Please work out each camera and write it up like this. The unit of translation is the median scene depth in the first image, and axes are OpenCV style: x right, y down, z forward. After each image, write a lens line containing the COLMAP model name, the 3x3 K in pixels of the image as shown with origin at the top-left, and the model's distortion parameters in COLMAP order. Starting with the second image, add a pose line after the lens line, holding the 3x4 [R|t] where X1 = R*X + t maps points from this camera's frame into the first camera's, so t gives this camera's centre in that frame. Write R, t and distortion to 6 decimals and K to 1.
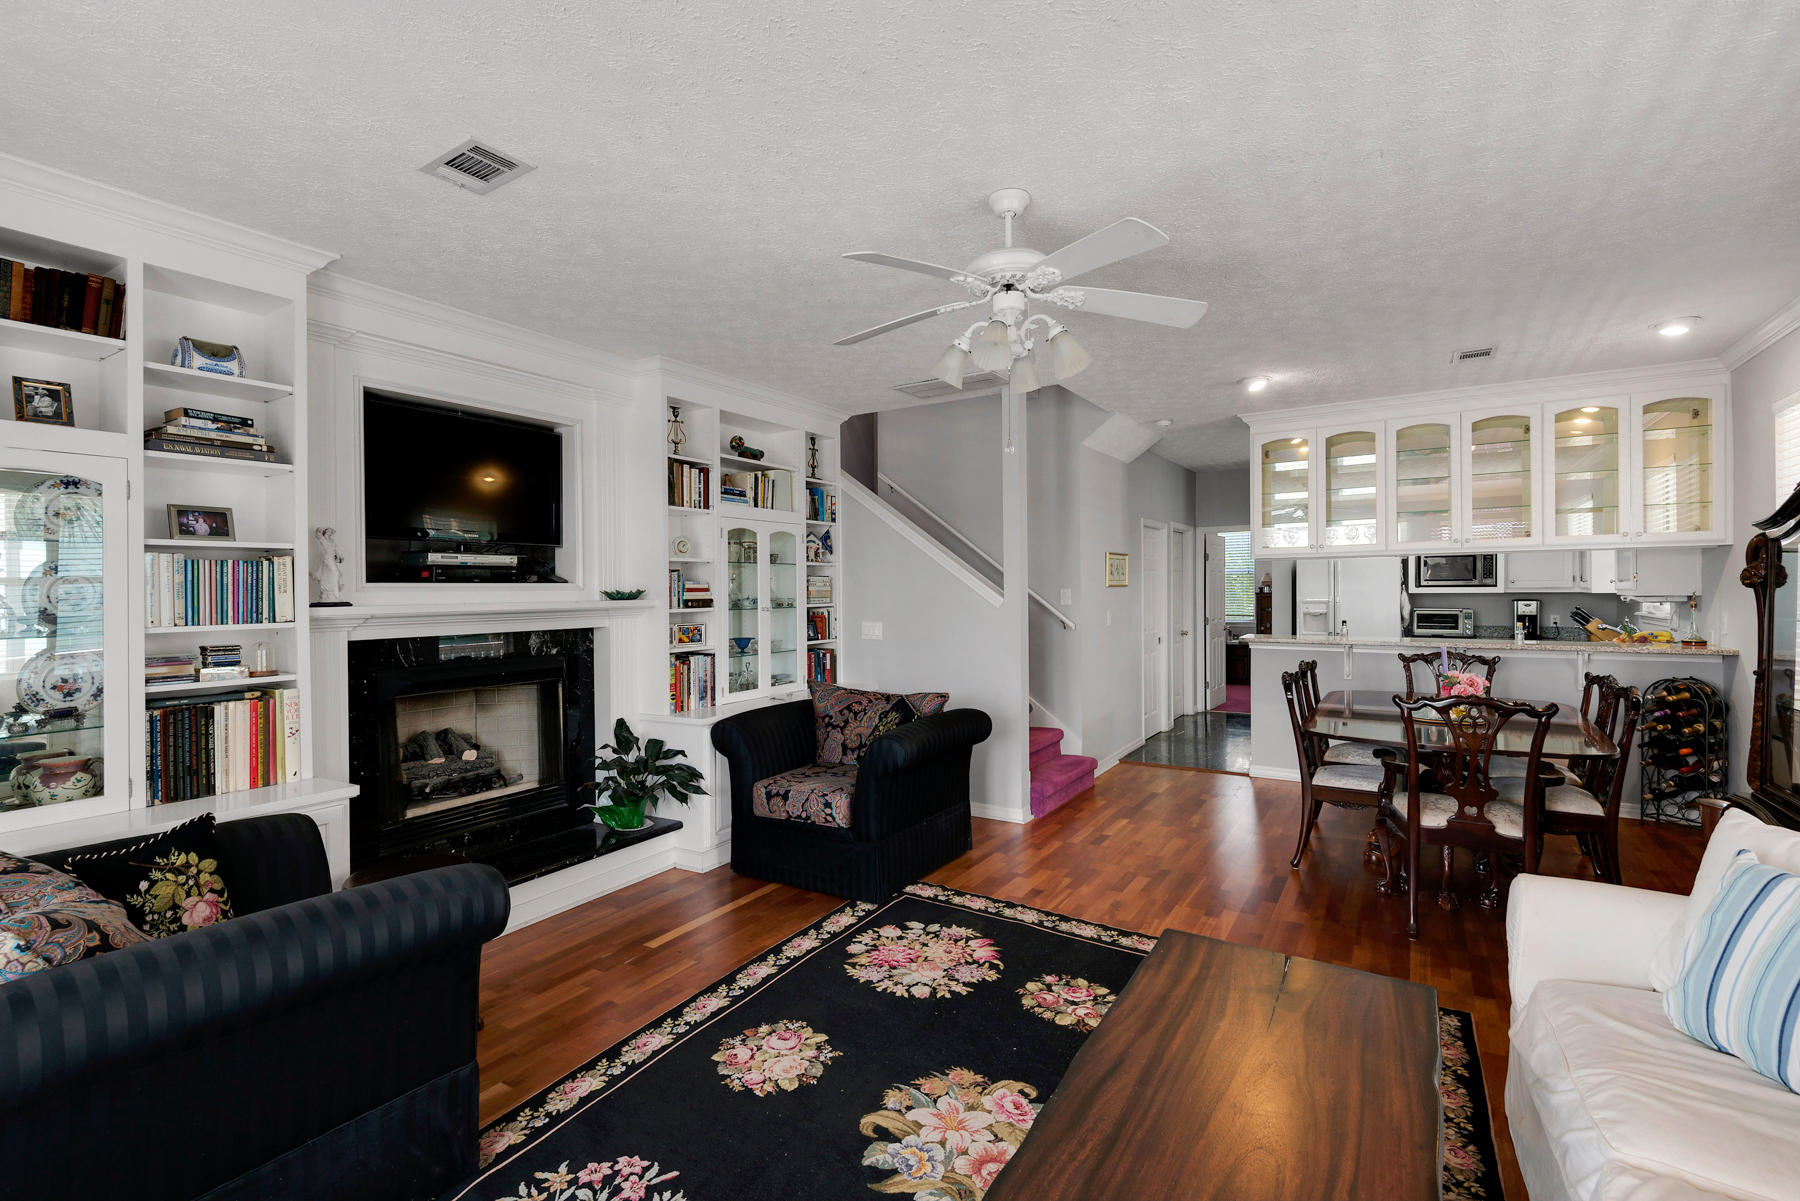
lens RADIAL K [[806.3, 0, 904.4], [0, 806.3, 586.3], [0, 0, 1]] dist [0.002636, -0.000445]
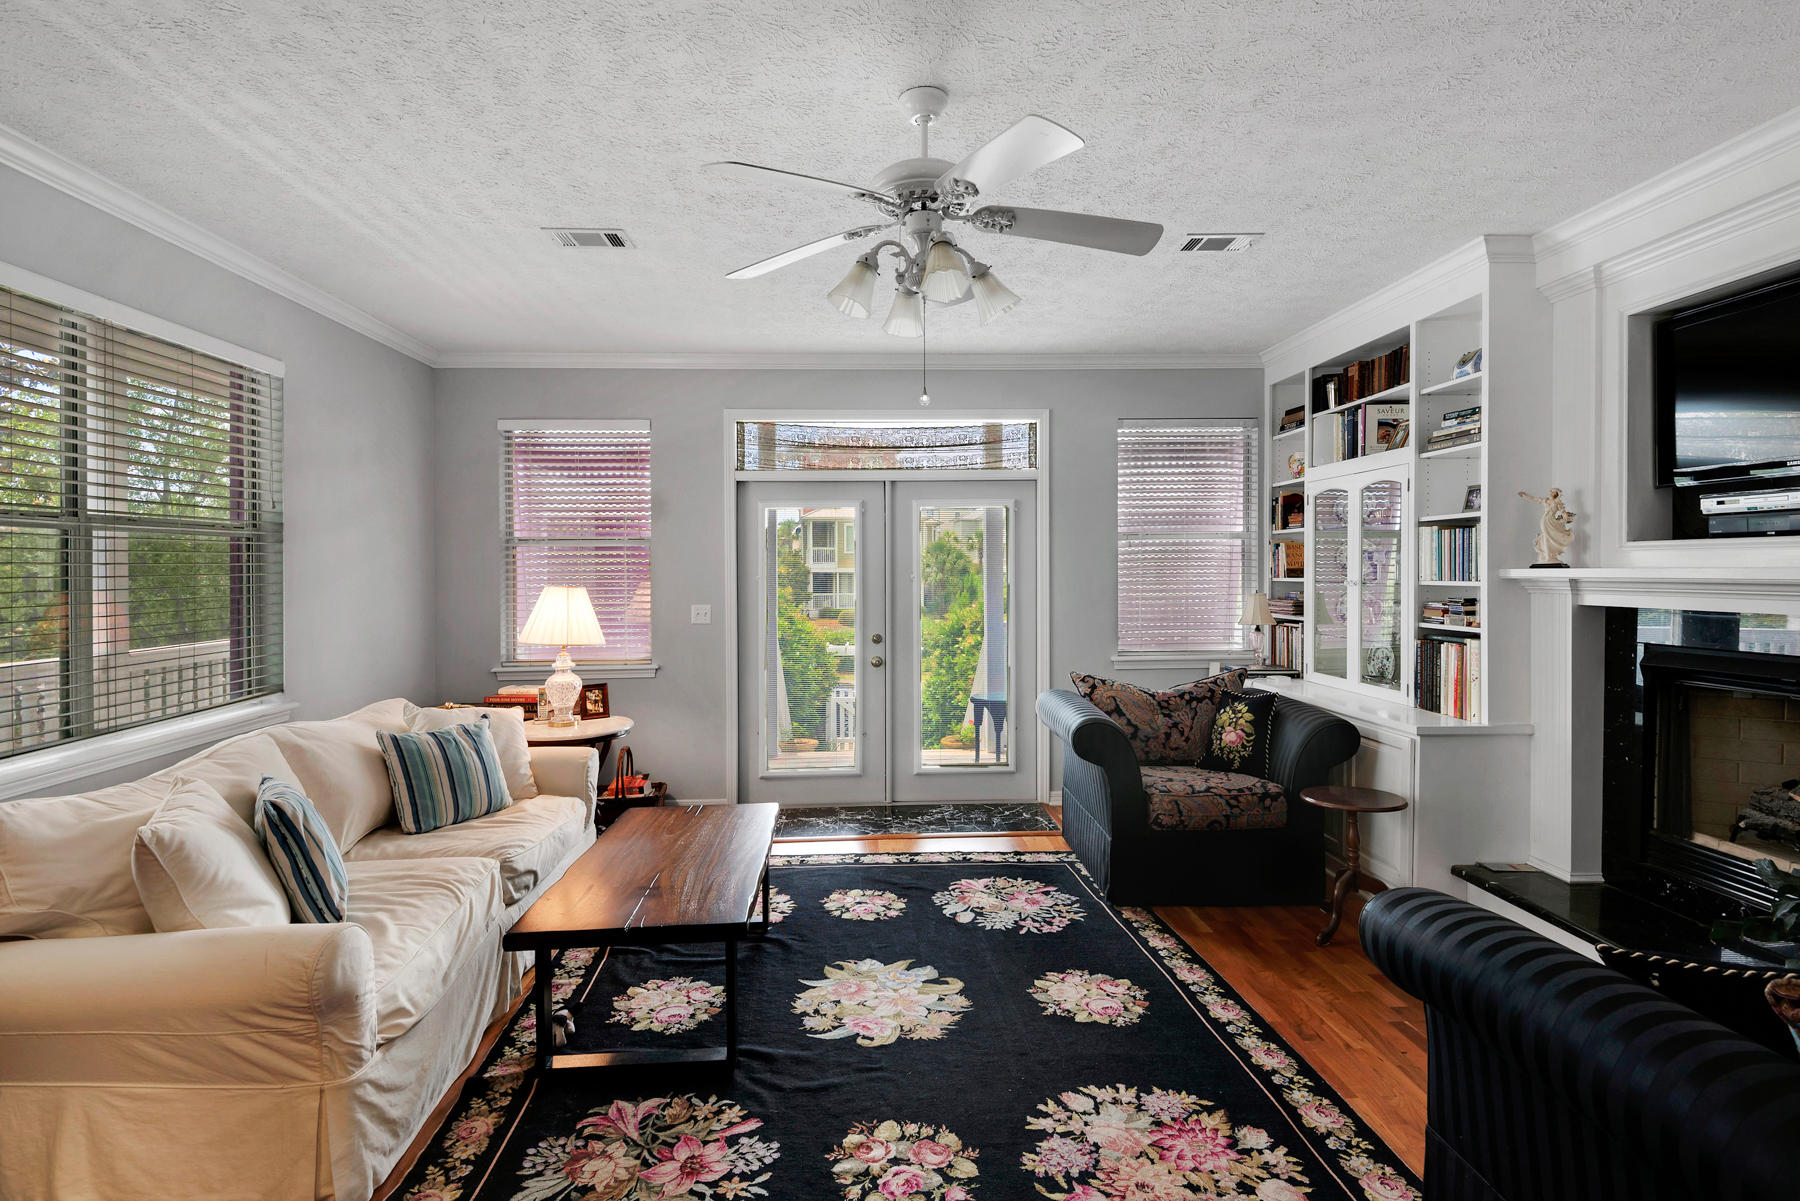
lens RADIAL K [[860.8, 0, 899.8], [0, 860.8, 583.7], [0, 0, 1]] dist [0.048244, -0.040551]
pose [[-0.817442, 0.028788, -0.575291, 0.458989], [0.023371, 0.999585, 0.016811, 0.004936], [0.575537, 0.000297, -0.817776, 1.188929]]
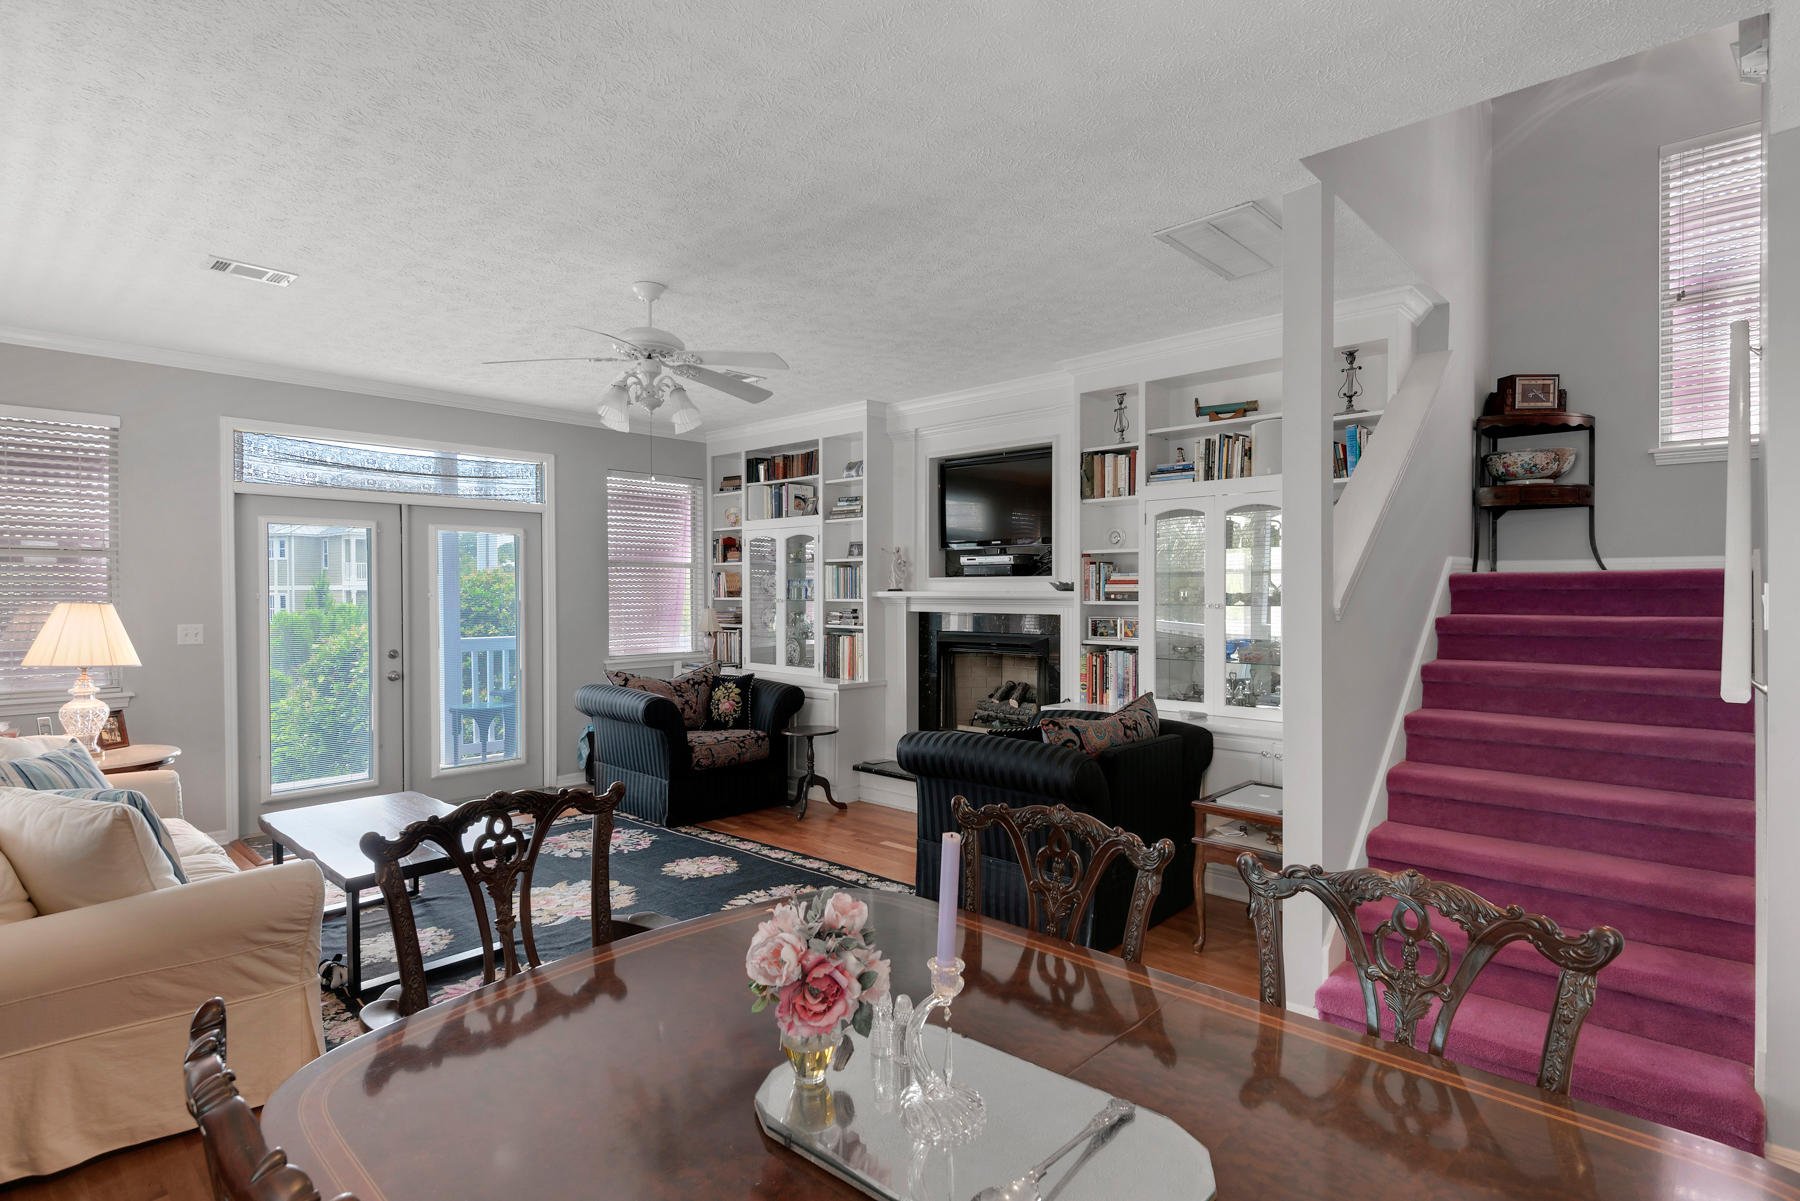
lens RADIAL K [[883.3, 0, 886.6], [0, 883.3, 599.7], [0, 0, 1]] dist [0.020118, -0.000348]
pose [[-0.191555, 0.022817, -0.981217, 1.010578], [0.009232, 0.999727, 0.021445, -0.000008], [0.981439, -0.004951, -0.191713, 1.137019]]
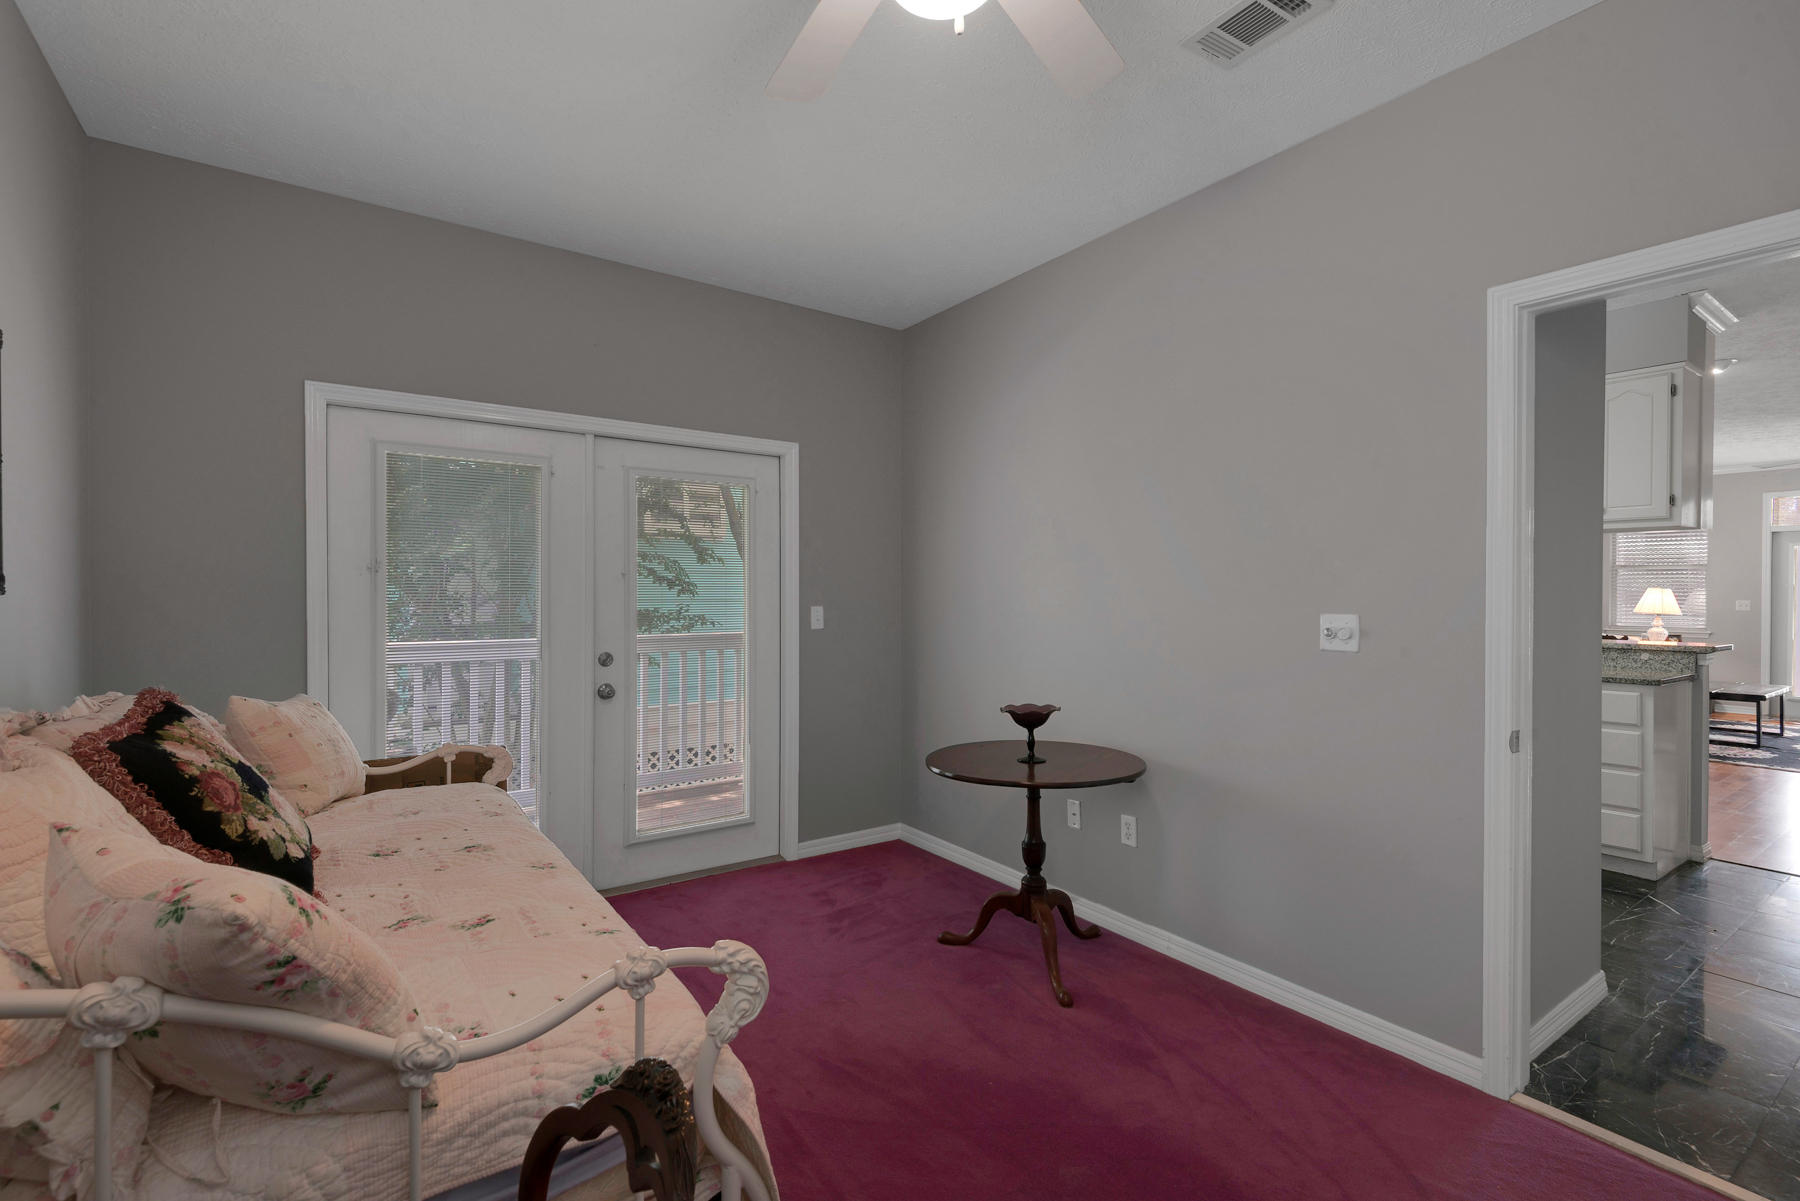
lens RADIAL K [[832.4, 0, 900.0], [0, 832.4, 600.5], [0, 0, 1]] dist [-0.000555, -0.000516]
pose [[-0.924023, 0.008841, 0.382234, 1.276959], [0.009053, 0.999958, -0.001244, 0.034314], [-0.382229, 0.002311, -0.924065, 3.075368]]
